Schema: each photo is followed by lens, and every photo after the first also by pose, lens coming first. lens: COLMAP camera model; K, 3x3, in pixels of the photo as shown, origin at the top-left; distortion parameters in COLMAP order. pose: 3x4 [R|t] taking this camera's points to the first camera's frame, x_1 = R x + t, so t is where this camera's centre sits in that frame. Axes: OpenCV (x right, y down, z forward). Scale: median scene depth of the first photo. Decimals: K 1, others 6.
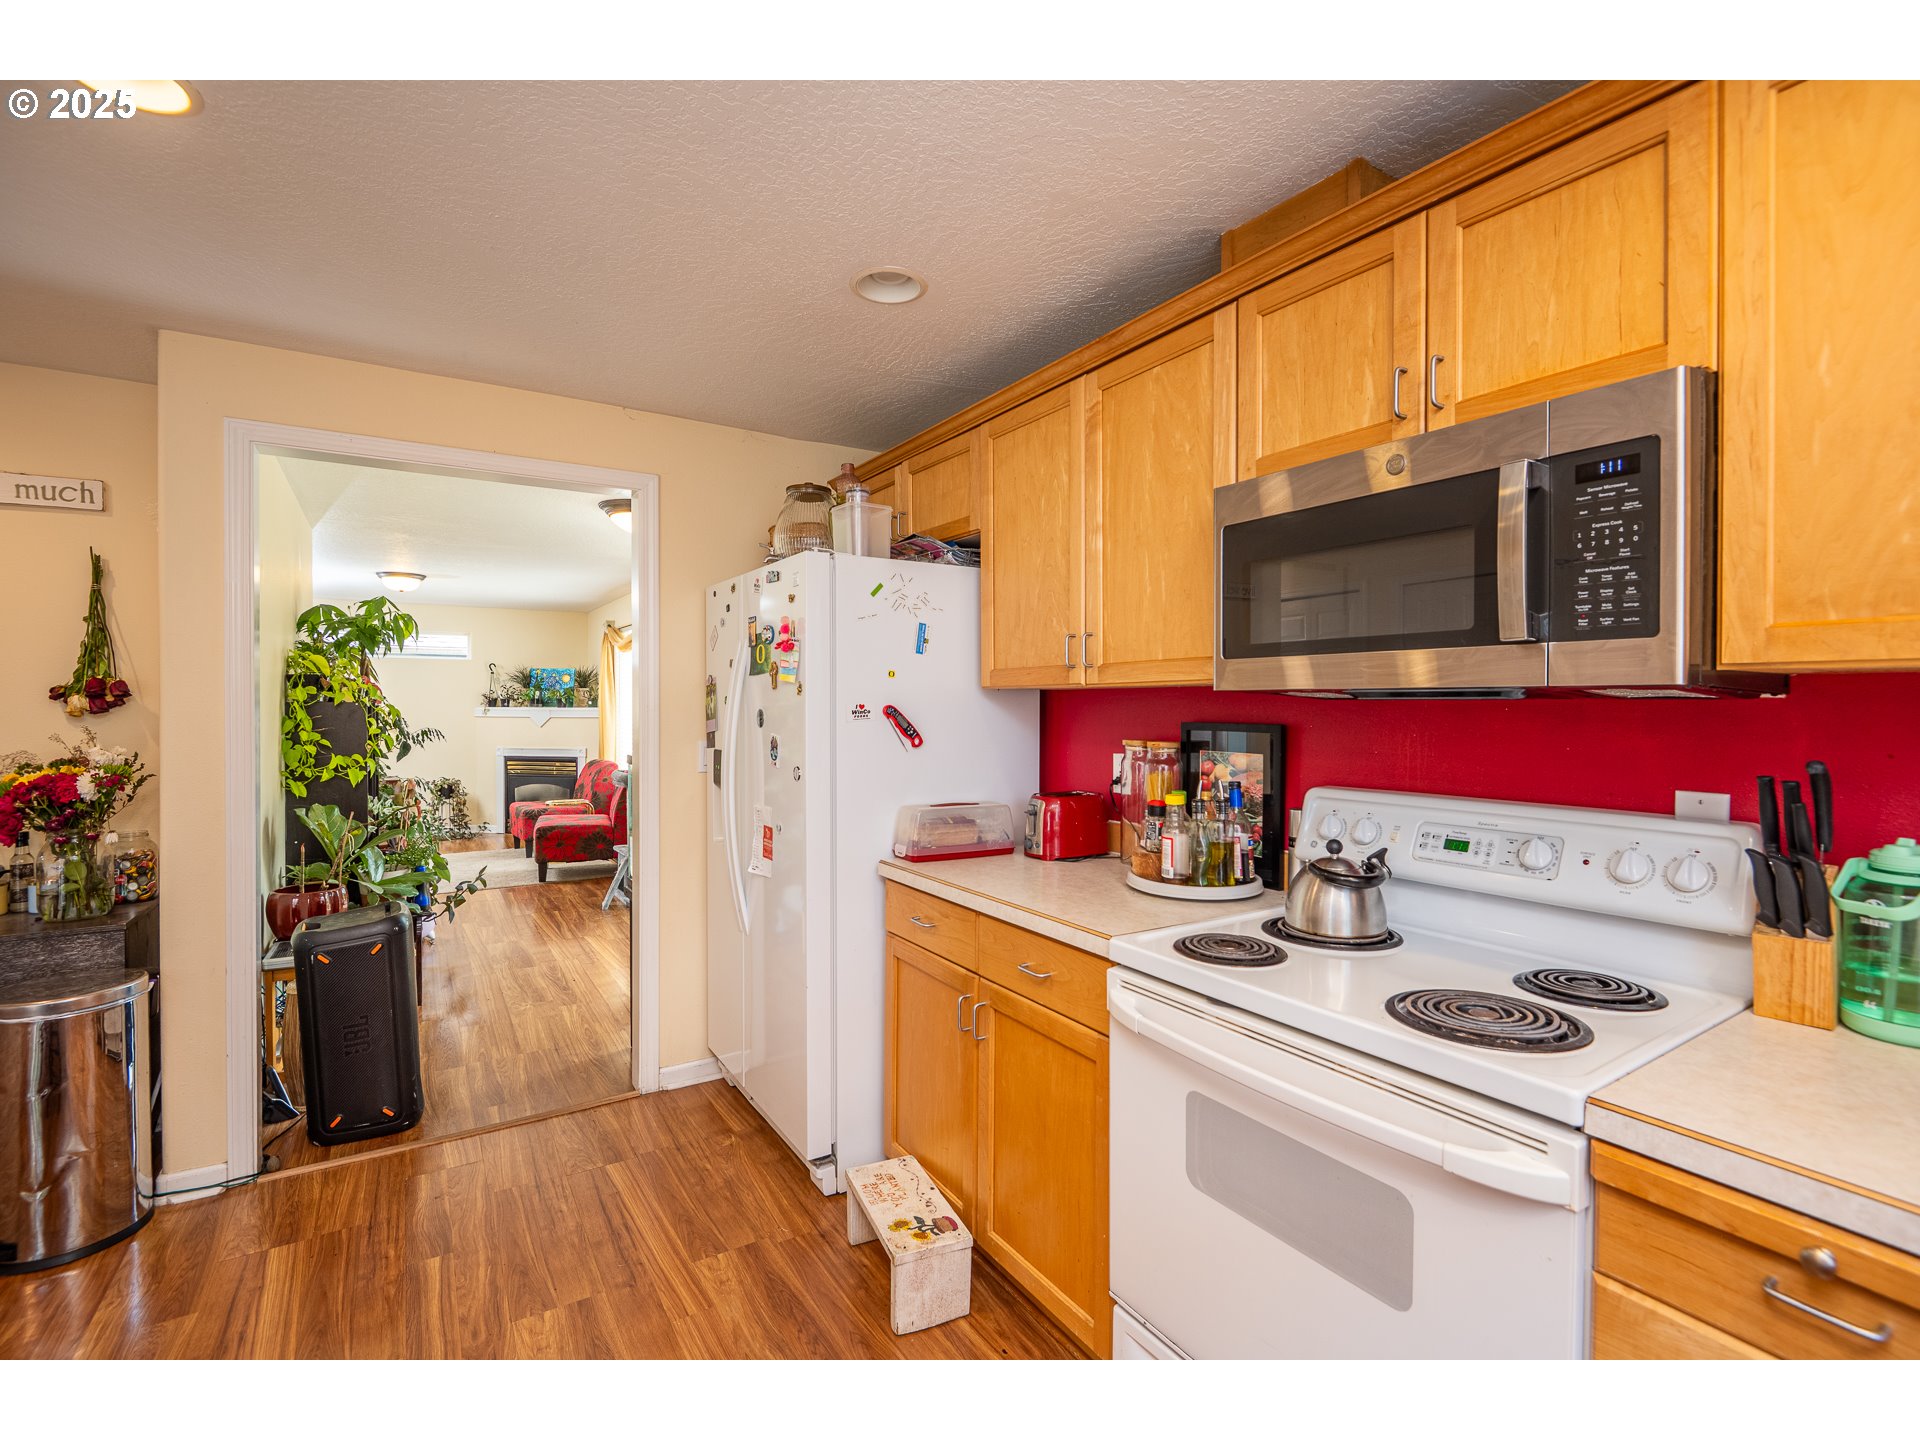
lens RADIAL K [[869.7, 0, 945.0], [0, 869.7, 714.3], [0, 0, 1]] dist [-0.000830, -0.001596]
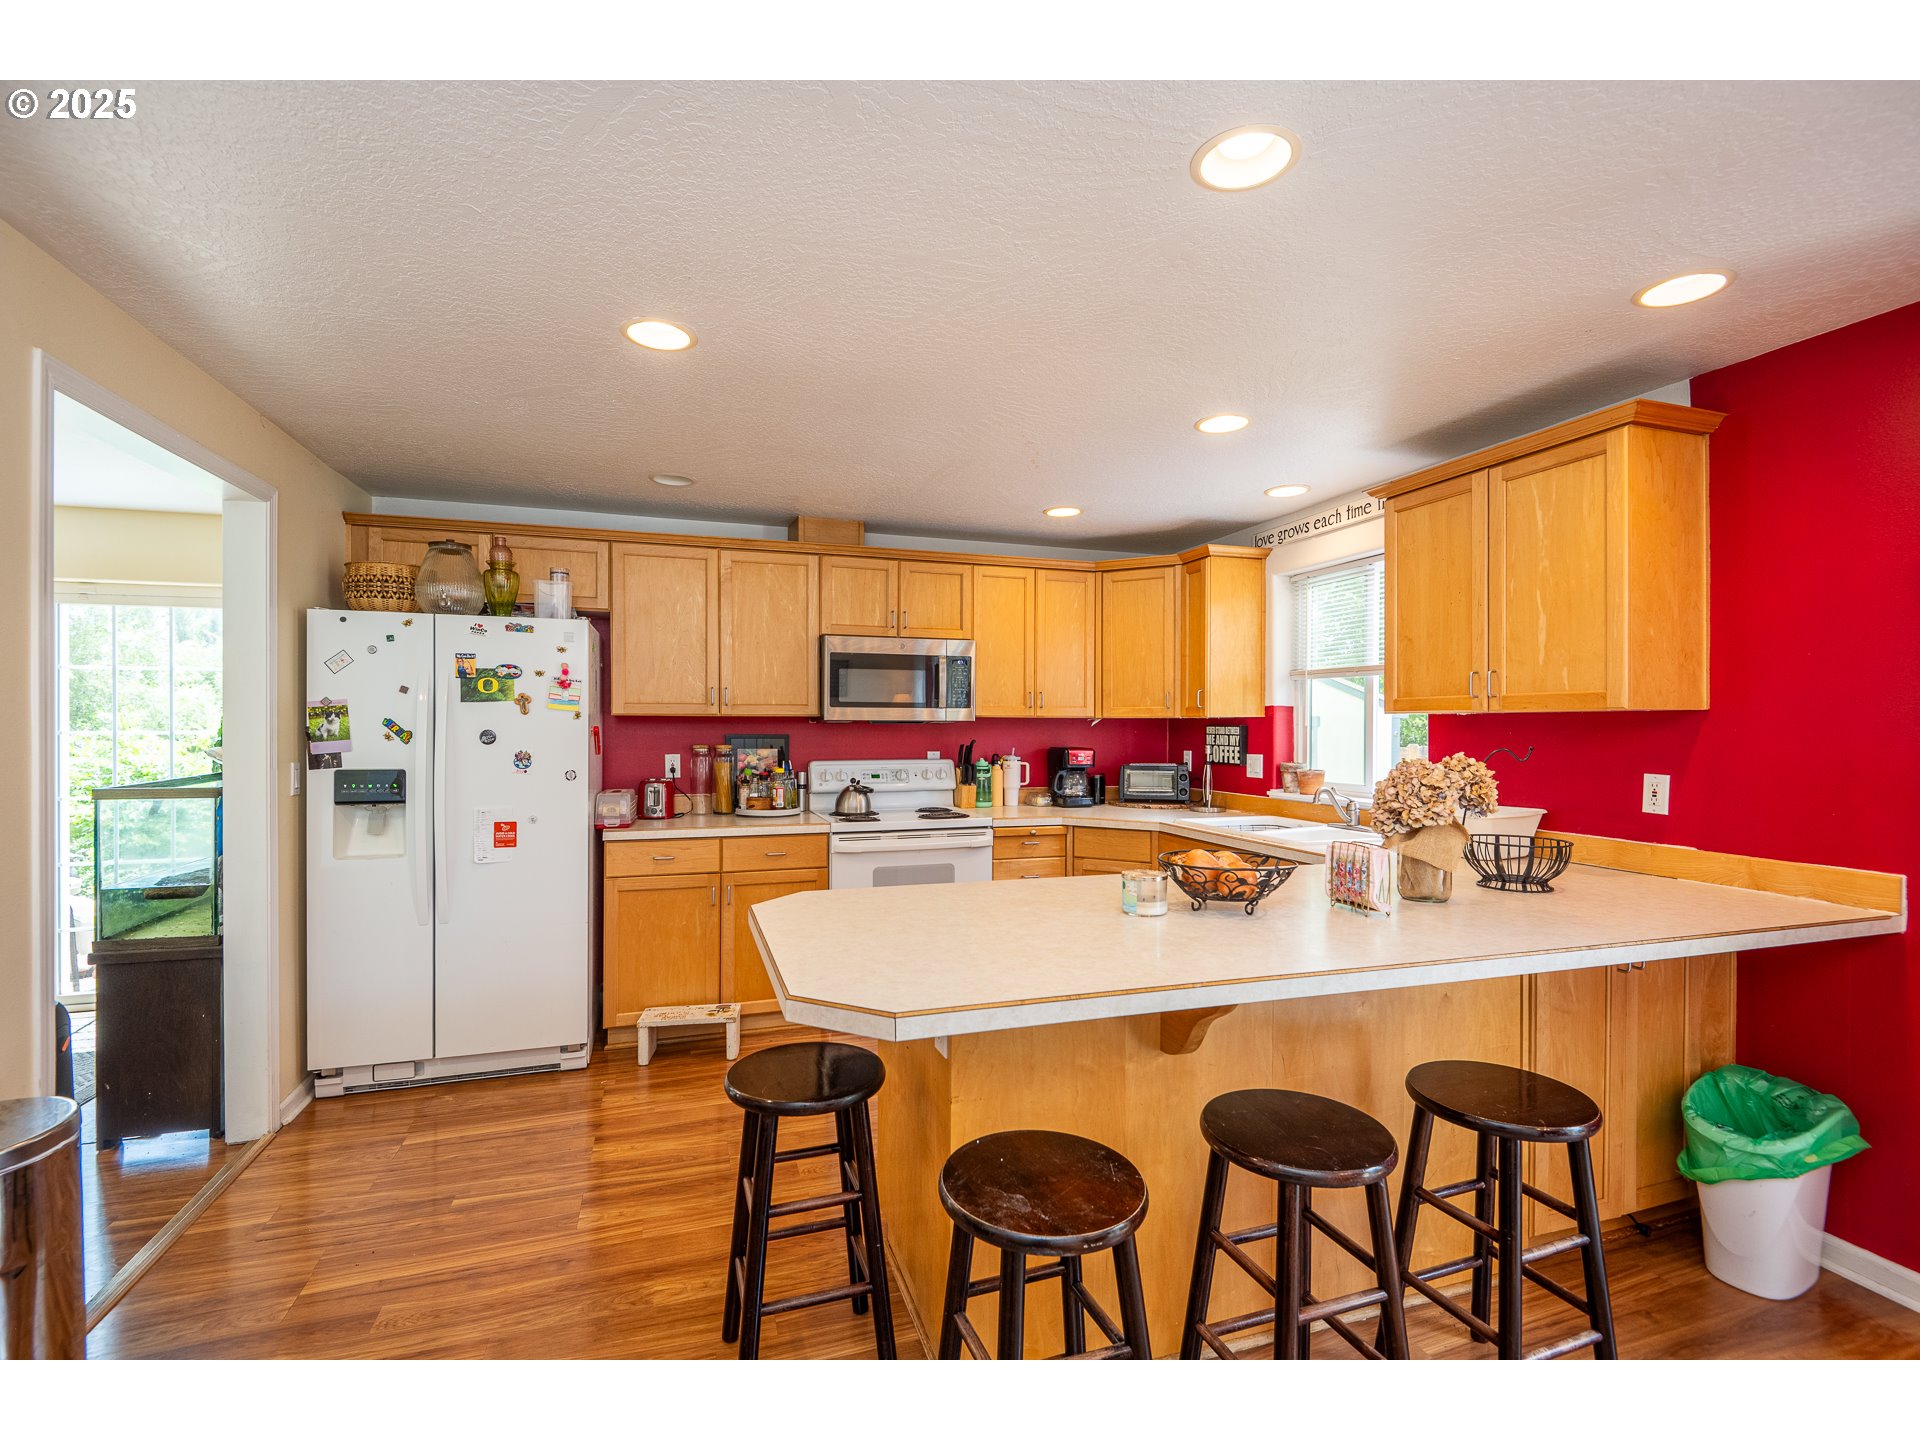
lens RADIAL K [[869.7, 0, 953.7], [0, 869.7, 726.5], [0, 0, 1]] dist [-0.000830, -0.001596]
pose [[0.251520, -0.001278, 0.967851, -1.955139], [0.010658, 0.999942, -0.001449, -0.001623], [-0.967794, 0.010679, 0.251519, 0.065283]]
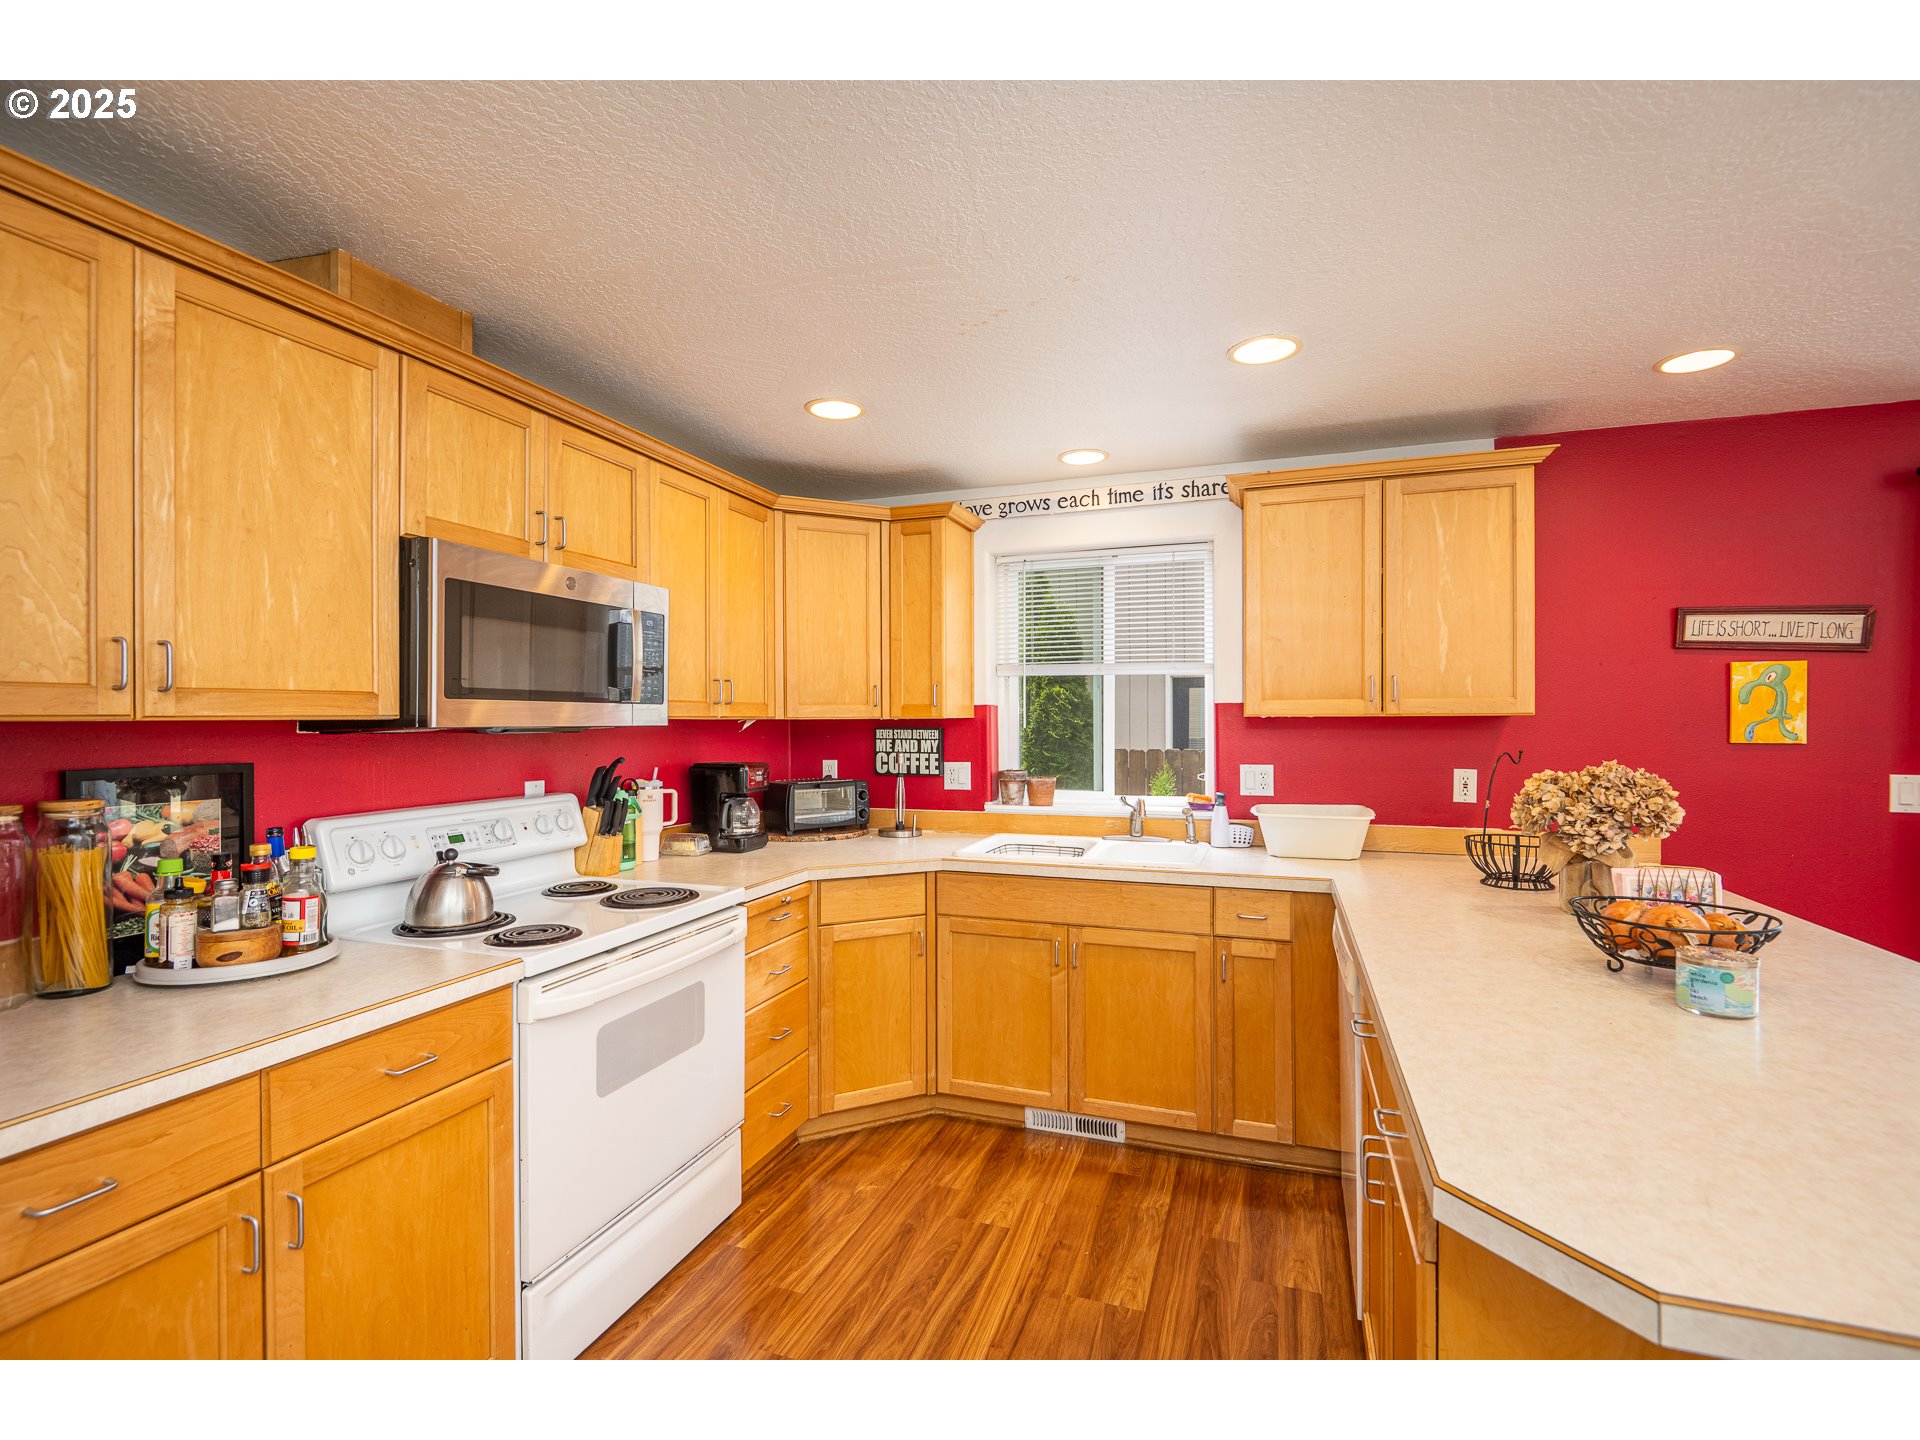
lens RADIAL K [[869.7, 0, 955.9], [0, 869.7, 718.1], [0, 0, 1]] dist [-0.000830, -0.001596]
pose [[-0.613491, 0.003156, 0.789696, -0.947345], [0.013592, 0.999886, 0.006563, -0.037503], [-0.789585, 0.014760, -0.613464, 1.181367]]
